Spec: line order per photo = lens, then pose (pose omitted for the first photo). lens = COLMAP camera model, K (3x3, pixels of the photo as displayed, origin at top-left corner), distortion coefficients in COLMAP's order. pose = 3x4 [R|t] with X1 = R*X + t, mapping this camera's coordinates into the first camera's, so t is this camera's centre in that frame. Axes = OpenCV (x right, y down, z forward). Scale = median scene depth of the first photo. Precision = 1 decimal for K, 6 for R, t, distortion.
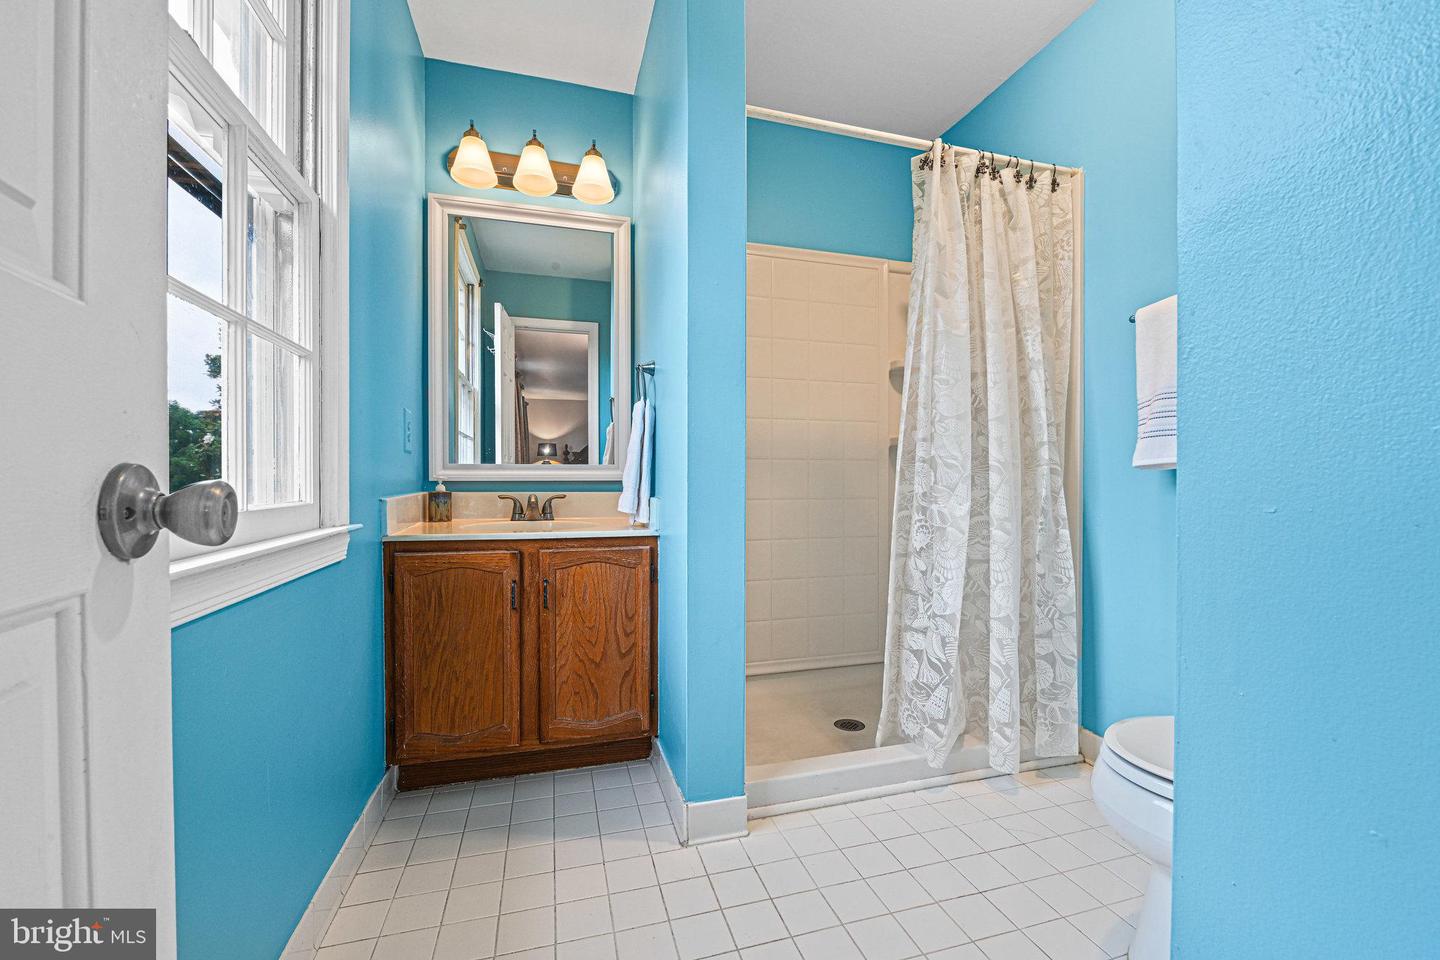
lens RADIAL K [[589.5, 0, 720.0], [0, 589.5, 480.0], [0, 0, 1]] dist [-0.000425, 0.000045]
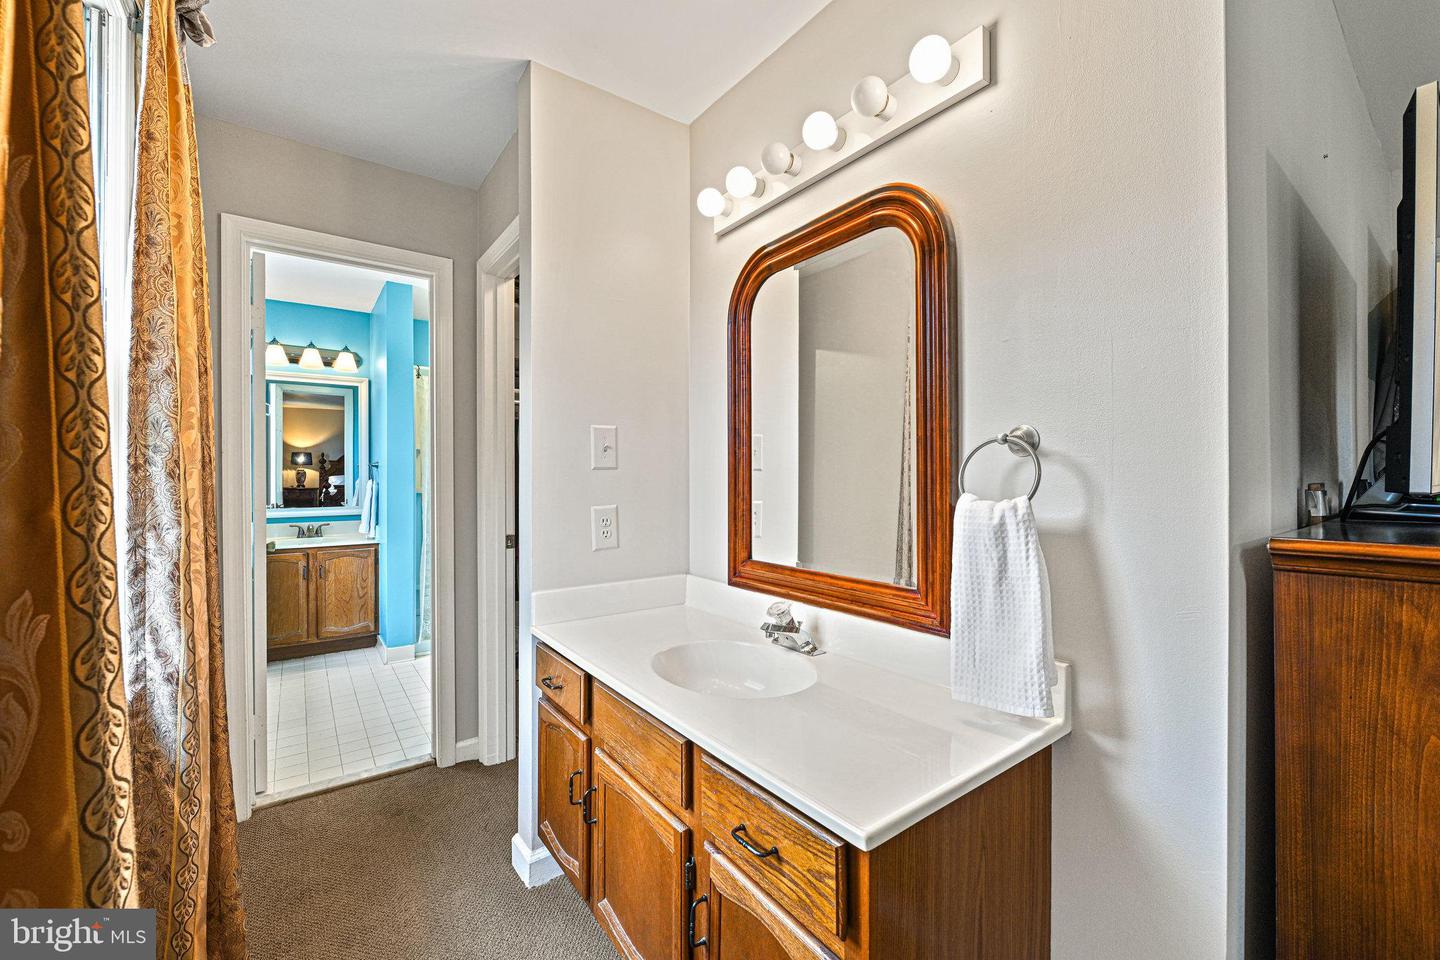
lens RADIAL K [[581.0, 0, 718.8], [0, 581.0, 472.1], [0, 0, 1]] dist [-0.001070, 0.000271]
pose [[0.939851, -0.001296, 0.341581, 0.335794], [-0.000020, 0.999993, 0.003850, -0.173696], [-0.341584, -0.003625, 0.939844, -1.428605]]
